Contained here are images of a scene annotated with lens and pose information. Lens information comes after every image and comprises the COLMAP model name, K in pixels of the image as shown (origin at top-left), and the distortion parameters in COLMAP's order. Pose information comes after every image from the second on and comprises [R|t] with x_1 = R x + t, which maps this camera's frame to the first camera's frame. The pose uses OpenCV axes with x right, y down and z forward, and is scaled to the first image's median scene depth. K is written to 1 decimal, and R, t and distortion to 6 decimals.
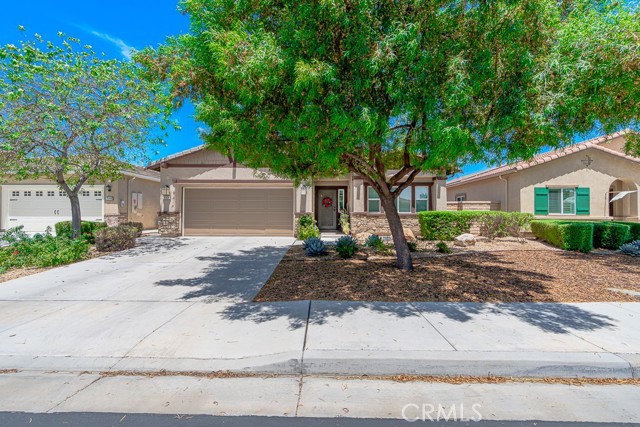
lens RADIAL K [[291.5, 0, 320.0], [0, 291.5, 213.5], [0, 0, 1]] dist [-0.011115, -0.000046]
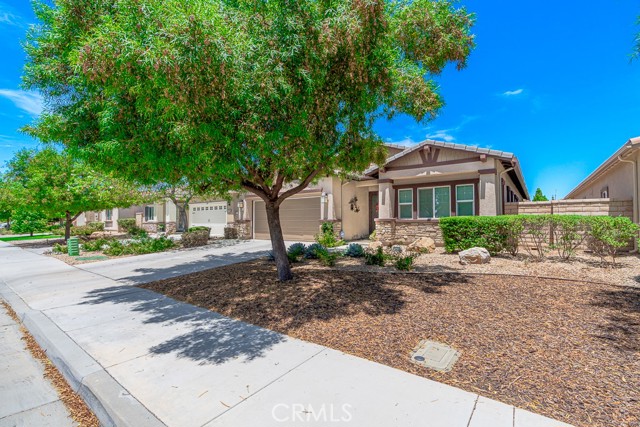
lens RADIAL K [[291.5, 0, 320.0], [0, 291.5, 213.5], [0, 0, 1]] dist [-0.011115, -0.000046]
pose [[0.802334, -0.022867, -0.596437, 0.517779], [0.013934, 0.999711, -0.019583, -0.005681], [0.596712, 0.007401, 0.802421, 0.149963]]
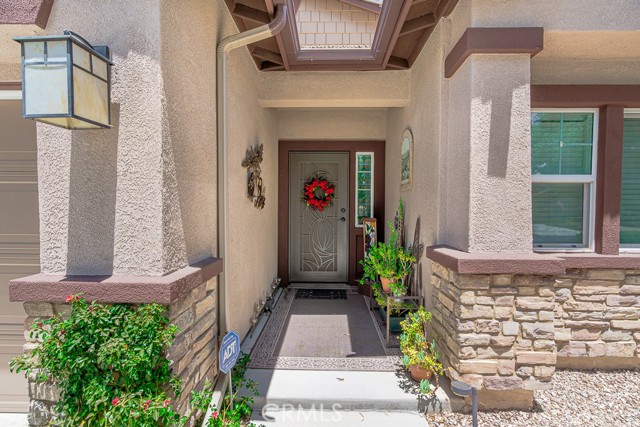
lens RADIAL K [[291.5, 0, 320.0], [0, 291.5, 213.5], [0, 0, 1]] dist [-0.011115, -0.000046]
pose [[0.999974, 0.000404, -0.007178, 0.033902], [-0.000186, 0.999539, 0.030346, -0.033207], [0.007187, -0.030344, 0.999514, 0.842885]]
